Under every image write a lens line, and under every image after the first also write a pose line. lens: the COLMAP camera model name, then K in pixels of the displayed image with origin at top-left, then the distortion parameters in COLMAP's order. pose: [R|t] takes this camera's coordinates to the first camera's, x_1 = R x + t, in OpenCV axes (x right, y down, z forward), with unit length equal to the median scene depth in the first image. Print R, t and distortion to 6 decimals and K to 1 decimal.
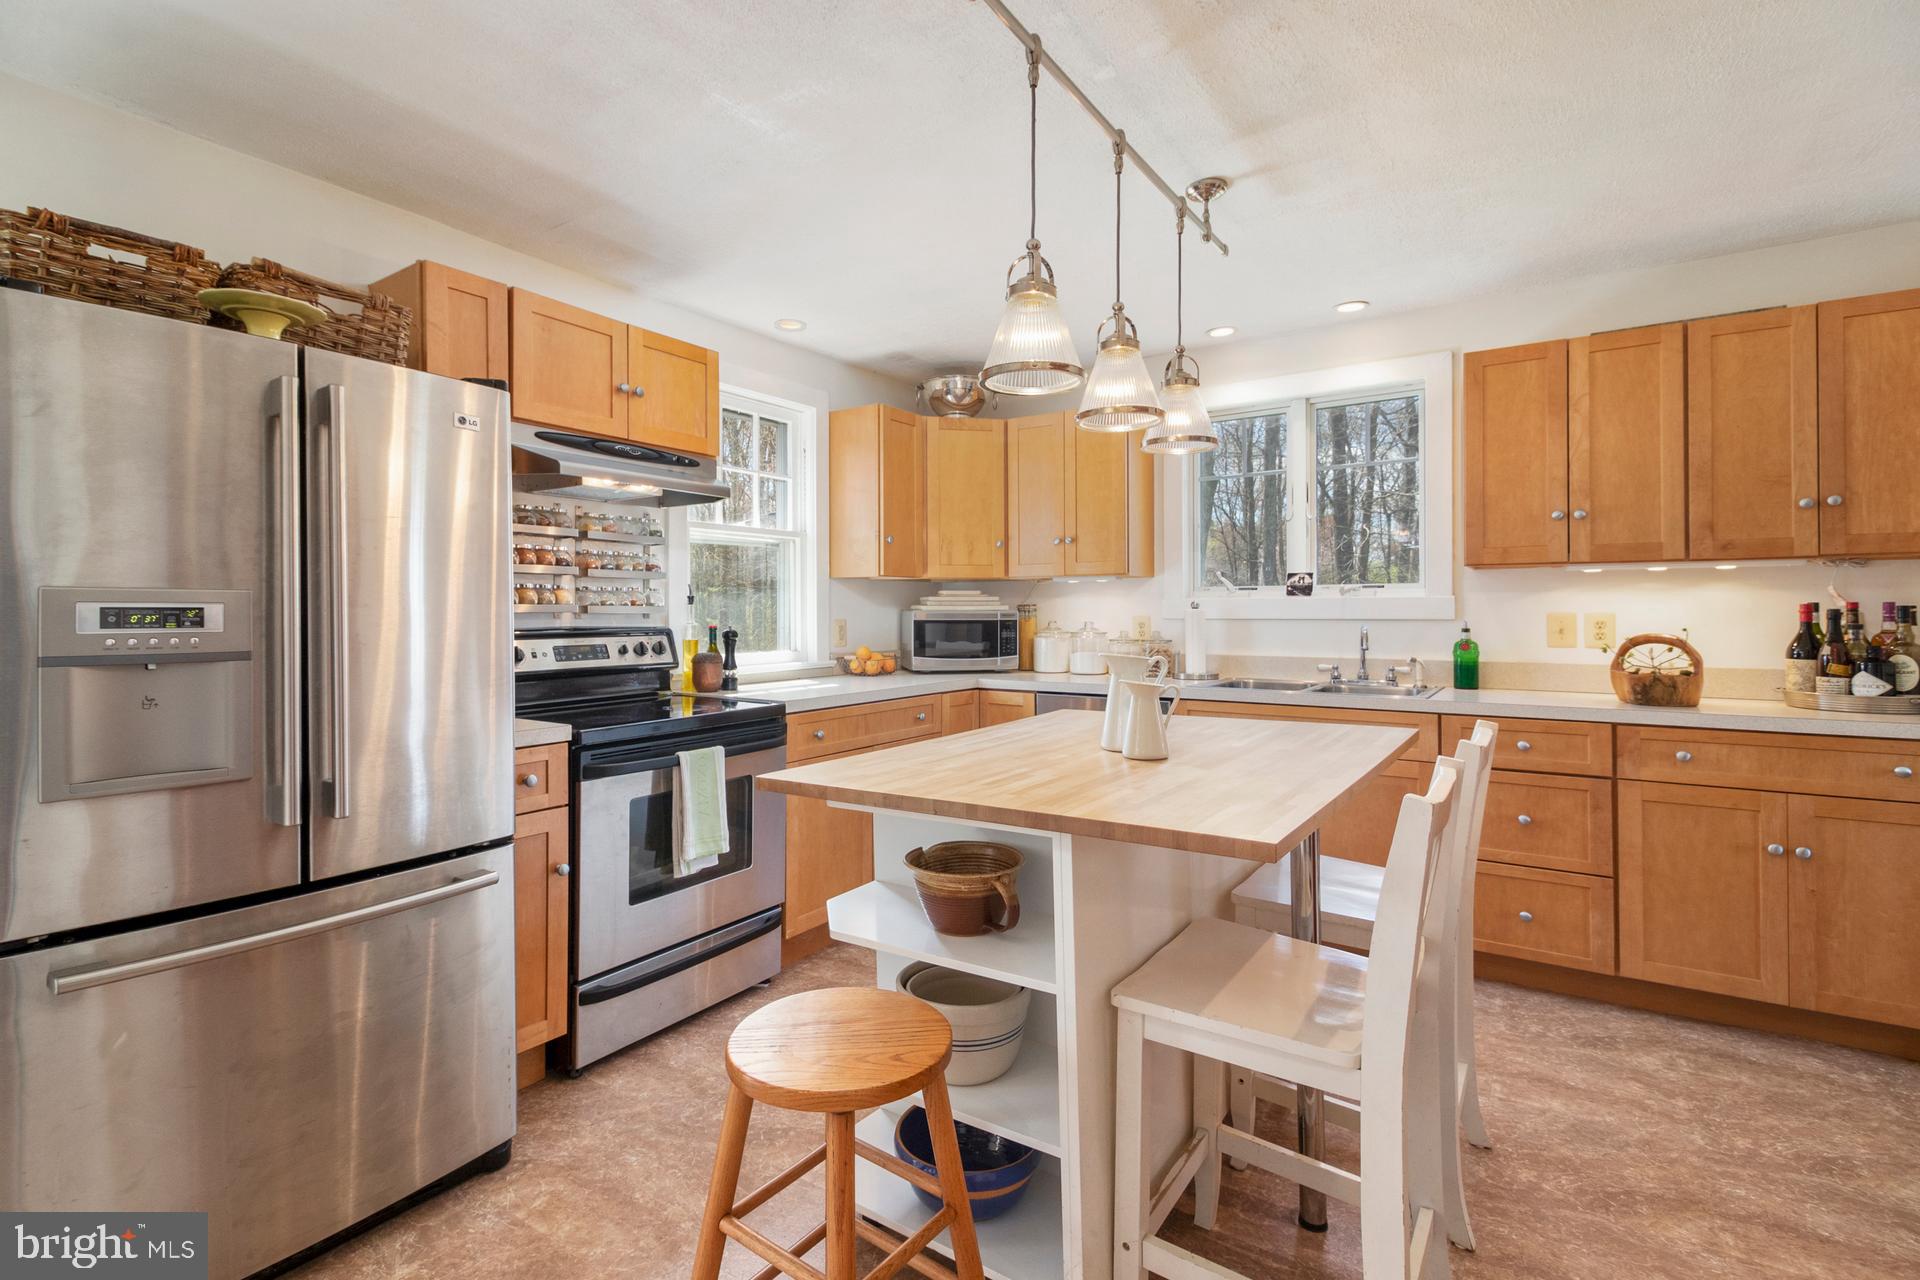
lens RADIAL K [[888.2, 0, 972.5], [0, 888.2, 637.7], [0, 0, 1]] dist [-0.005146, -0.002931]
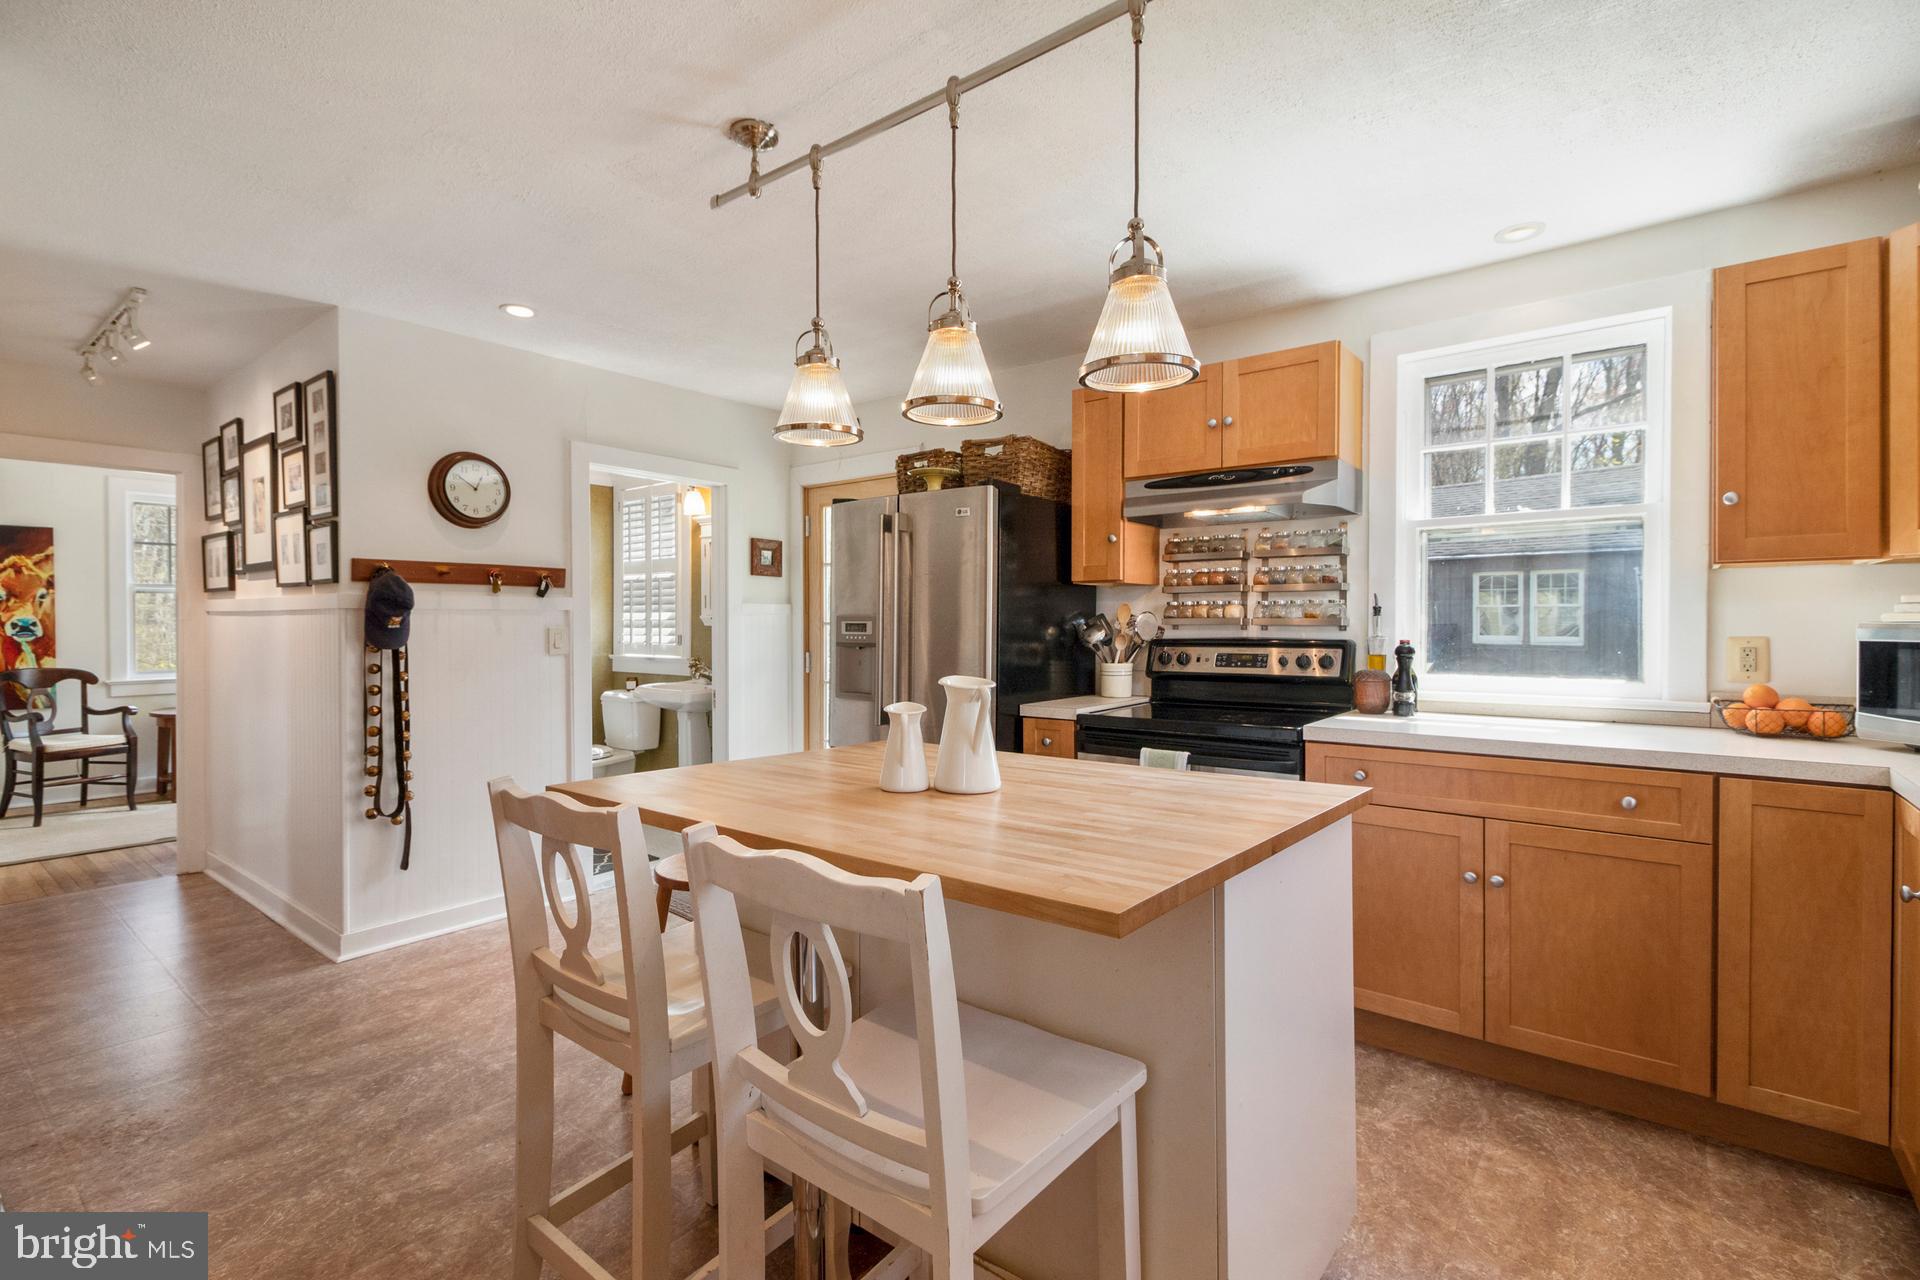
lens RADIAL K [[888.2, 0, 974.4], [0, 888.2, 627.1], [0, 0, 1]] dist [-0.005146, -0.002931]
pose [[-0.085427, 0.011555, -0.996277, 0.717930], [-0.025985, 0.999567, 0.013821, -0.032704], [0.996006, 0.027069, -0.085089, 0.768209]]
